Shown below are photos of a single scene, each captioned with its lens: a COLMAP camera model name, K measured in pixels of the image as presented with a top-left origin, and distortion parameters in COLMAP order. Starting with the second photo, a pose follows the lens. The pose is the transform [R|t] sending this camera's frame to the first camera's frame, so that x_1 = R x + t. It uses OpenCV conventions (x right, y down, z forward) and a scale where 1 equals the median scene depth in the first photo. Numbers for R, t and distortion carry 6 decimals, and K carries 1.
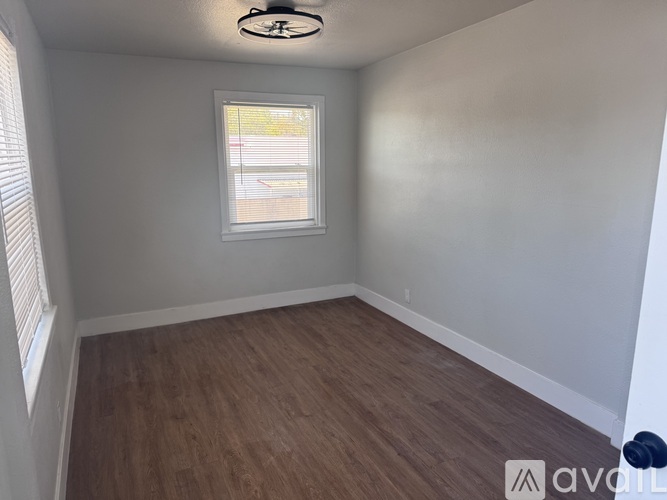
lens RADIAL K [[464.7, 0, 333.2], [0, 464.7, 253.0], [0, 0, 1]] dist [0.027014, -0.050265]
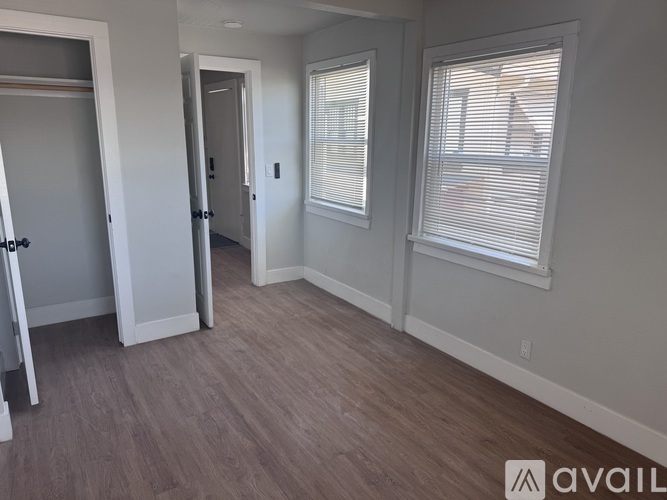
lens RADIAL K [[464.7, 0, 334.2], [0, 464.7, 246.6], [0, 0, 1]] dist [0.027014, -0.050265]
pose [[-0.990947, 0.019371, -0.132849, 0.064447], [-0.039386, 0.904047, 0.425615, -0.367917], [0.128346, 0.426994, -0.895100, 1.749242]]
